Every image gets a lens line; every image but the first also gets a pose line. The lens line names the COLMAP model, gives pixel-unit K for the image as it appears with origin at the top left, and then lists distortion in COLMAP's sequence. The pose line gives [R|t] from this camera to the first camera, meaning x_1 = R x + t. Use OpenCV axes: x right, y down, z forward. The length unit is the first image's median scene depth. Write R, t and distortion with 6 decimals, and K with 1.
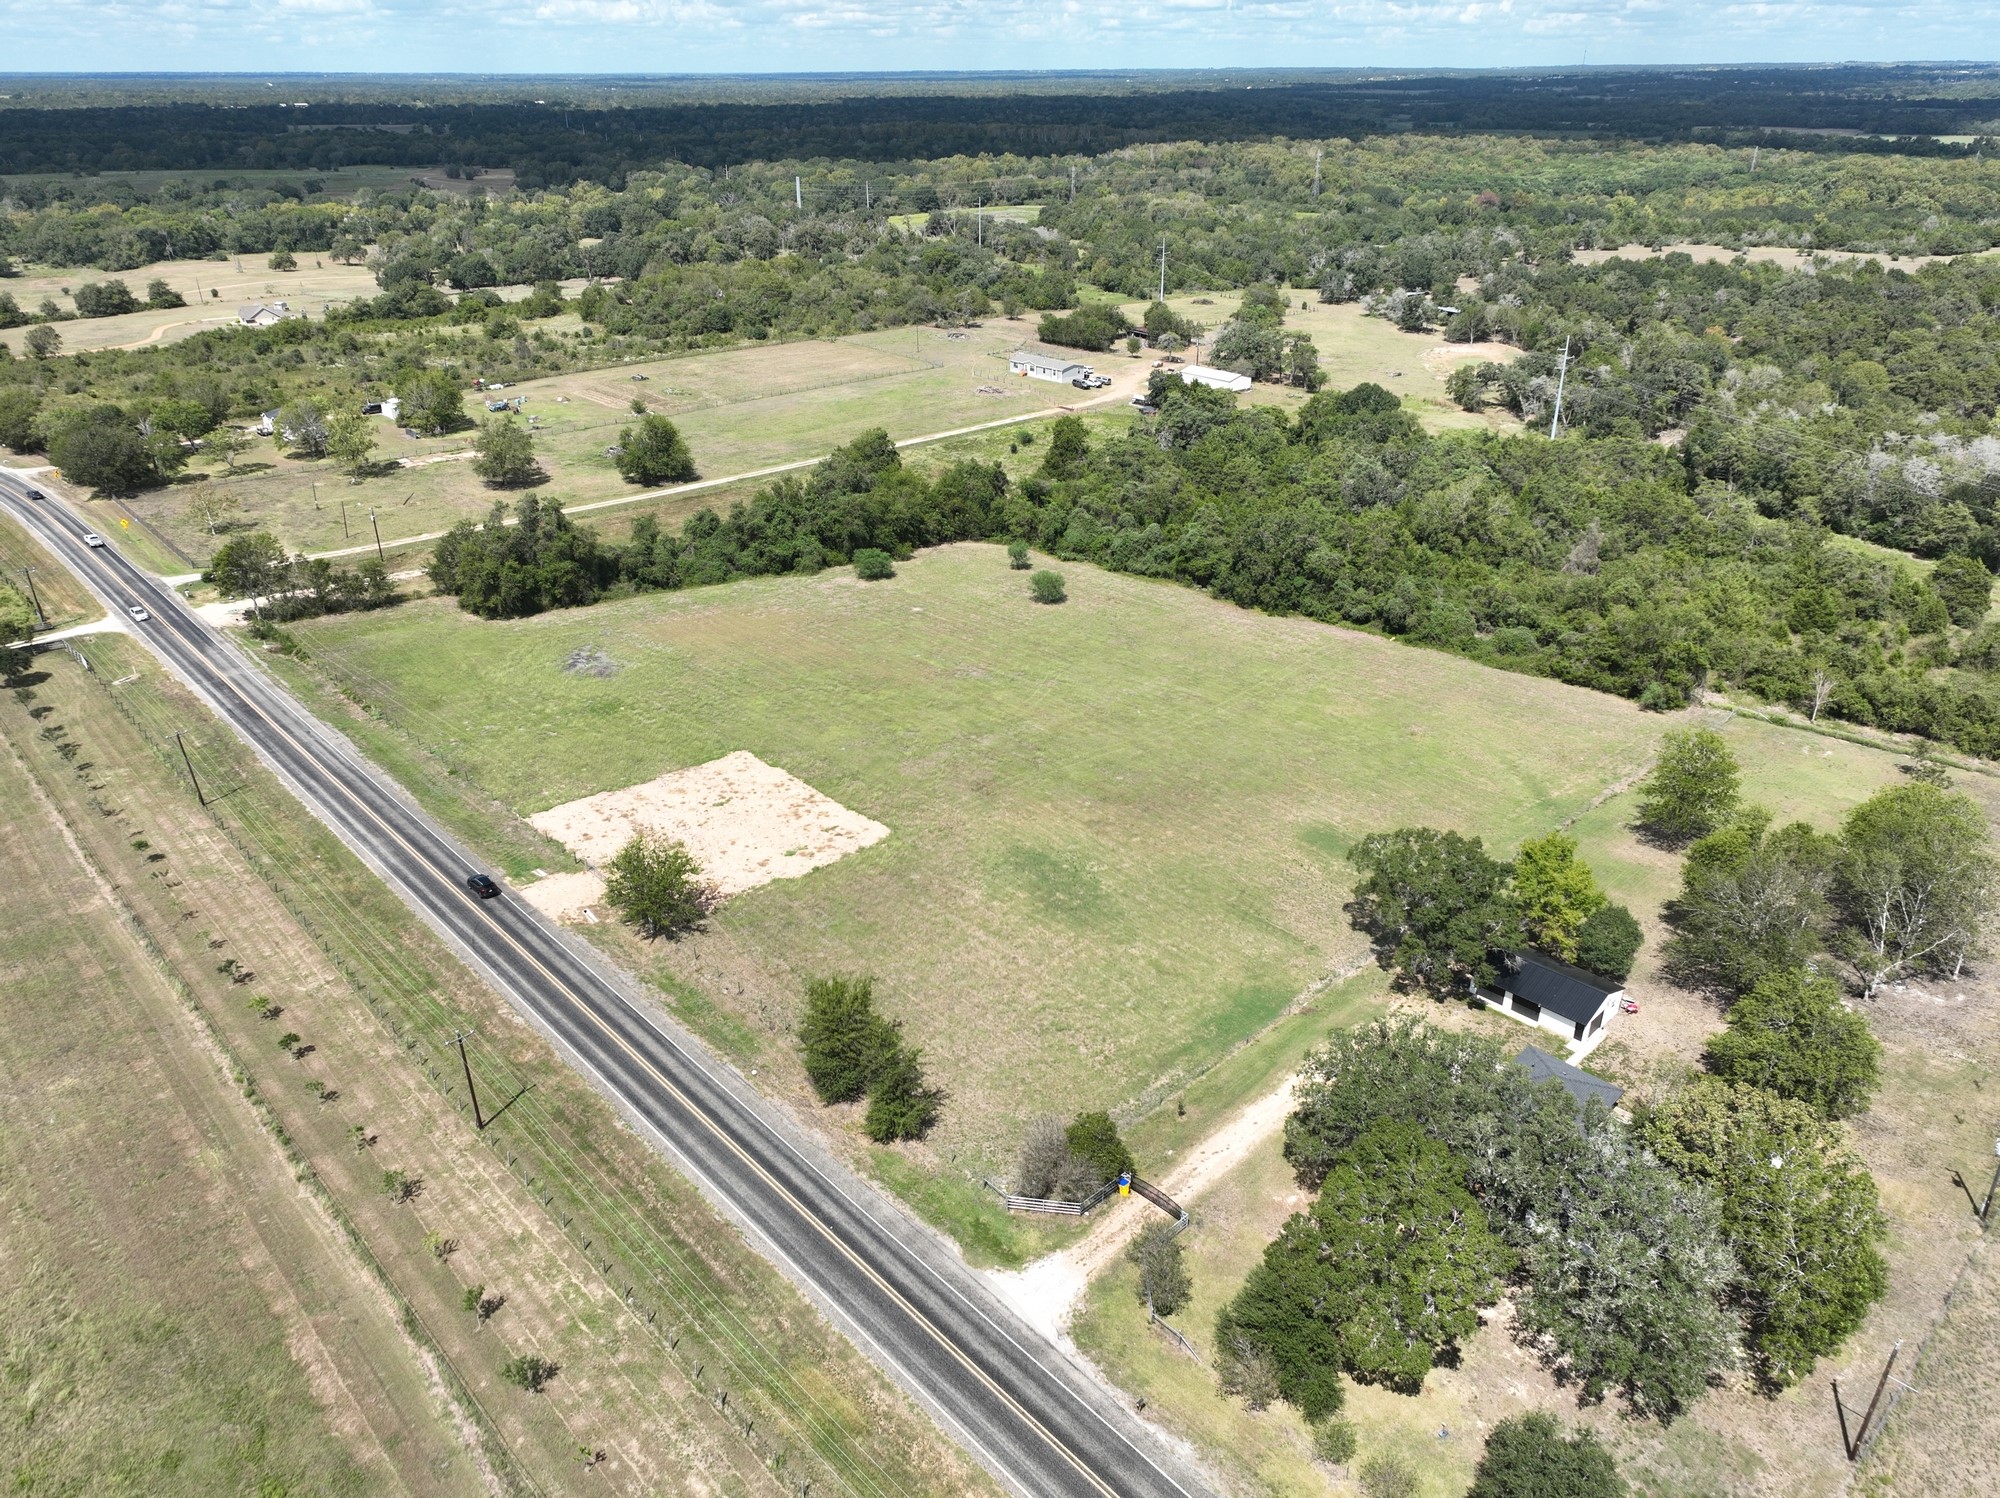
lens RADIAL K [[1408.3, 0, 1000.0], [0, 1408.3, 749.0], [0, 0, 1]] dist [-0.012359, 0.035947]
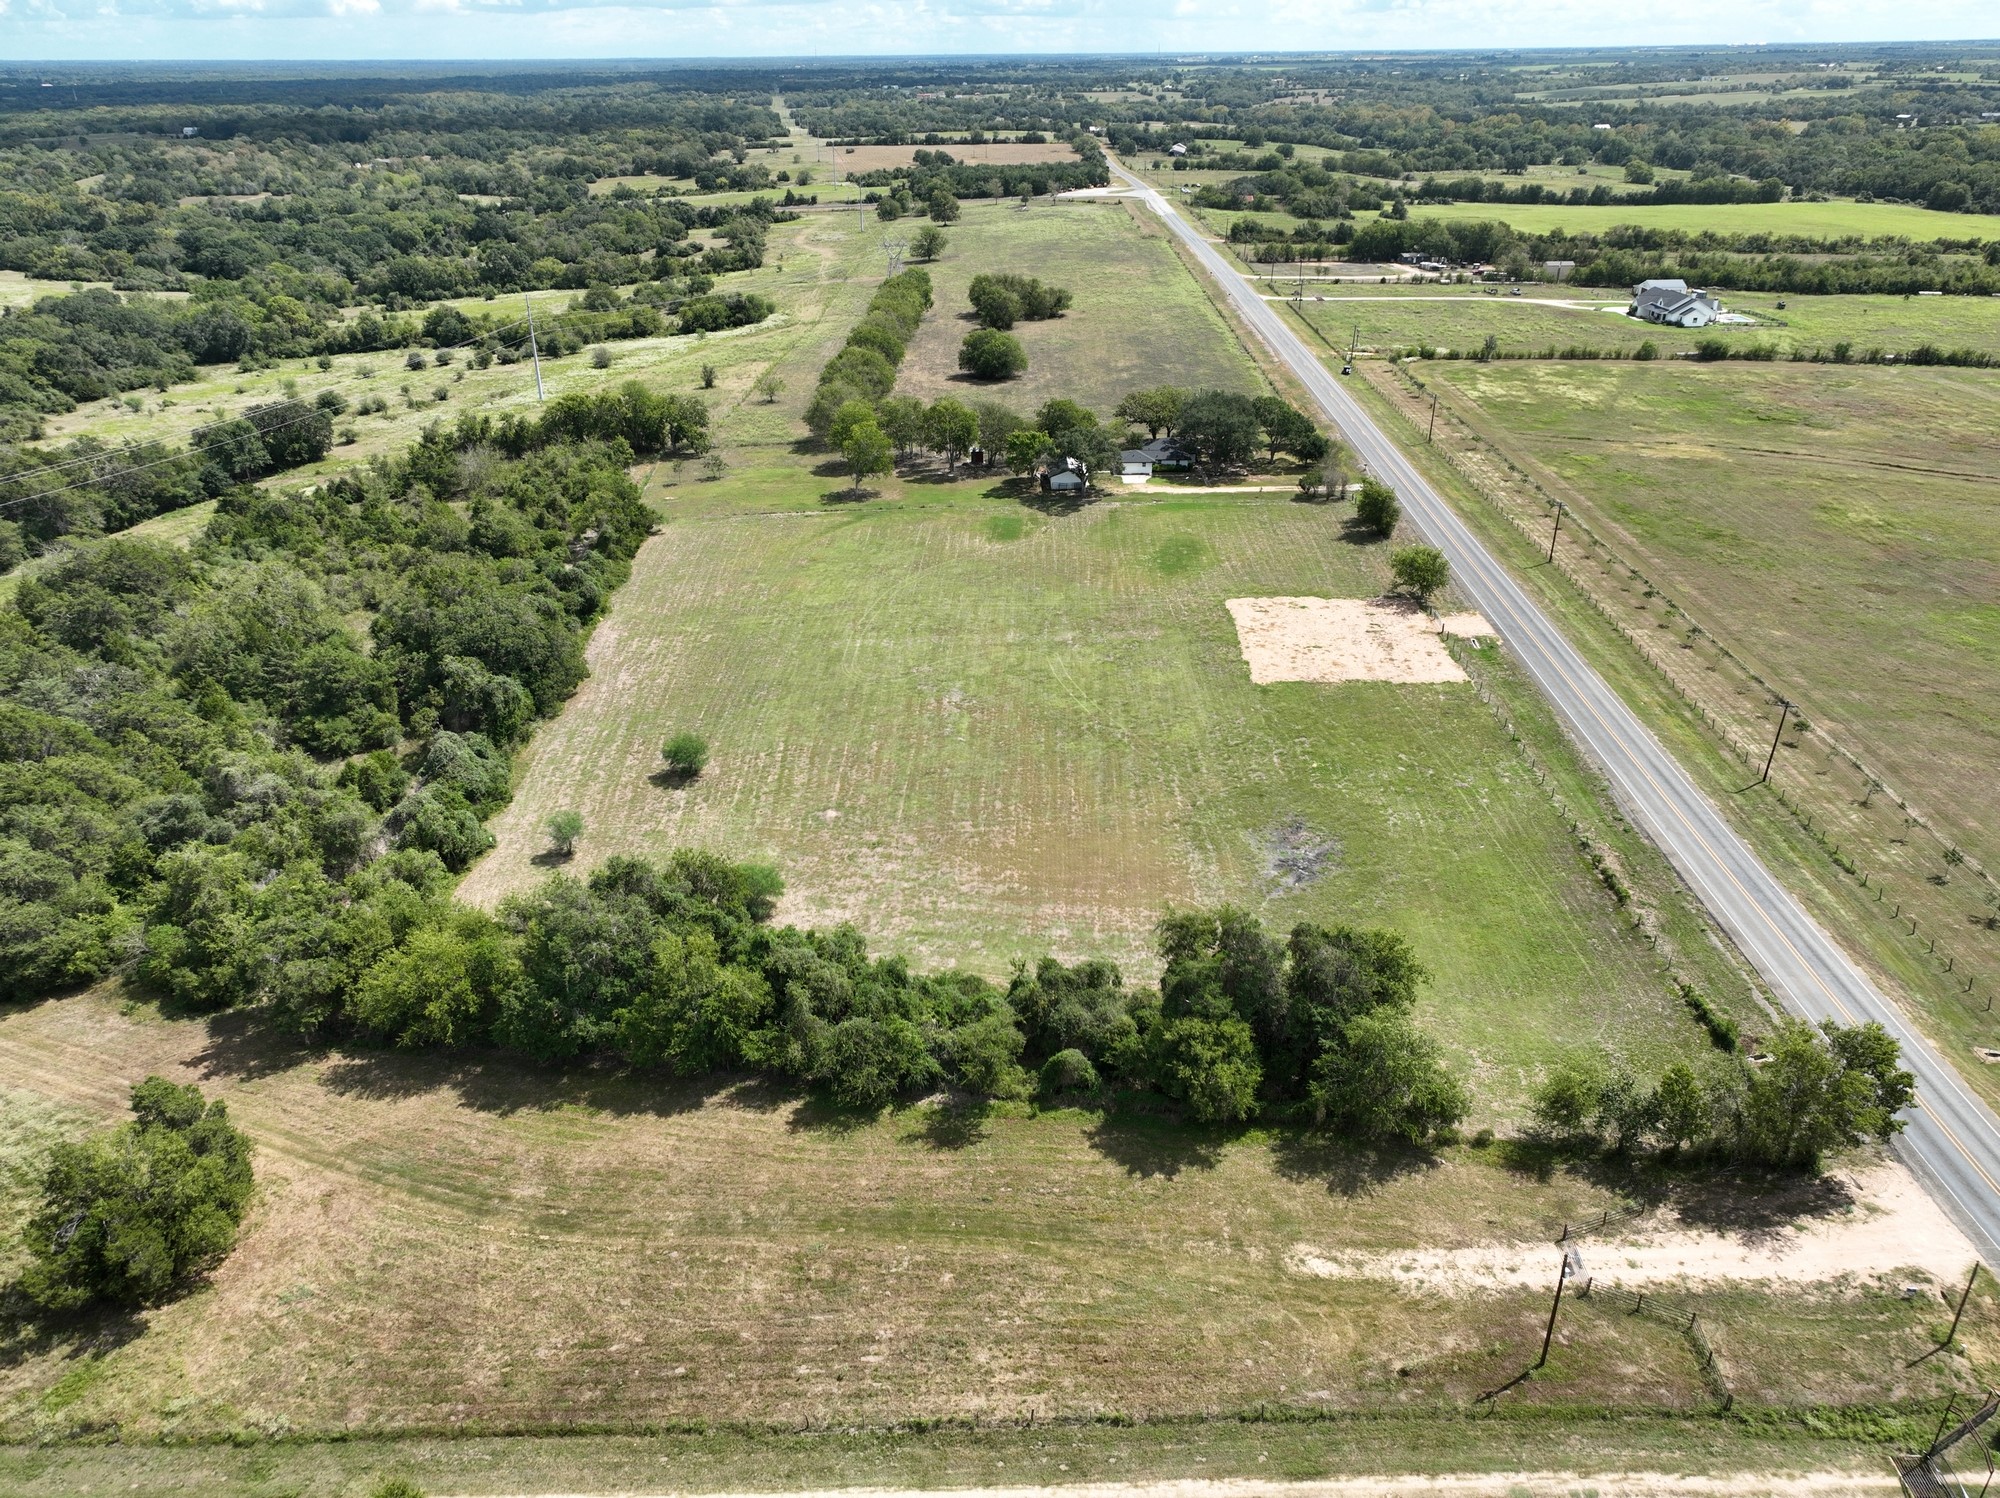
lens RADIAL K [[1408.3, 0, 1000.0], [0, 1408.3, 749.0], [0, 0, 1]] dist [-0.012359, 0.035947]
pose [[-0.724001, -0.297556, 0.622320, -0.603690], [0.314897, 0.660113, 0.681975, -0.631025], [-0.613728, 0.689718, -0.384223, 1.302311]]
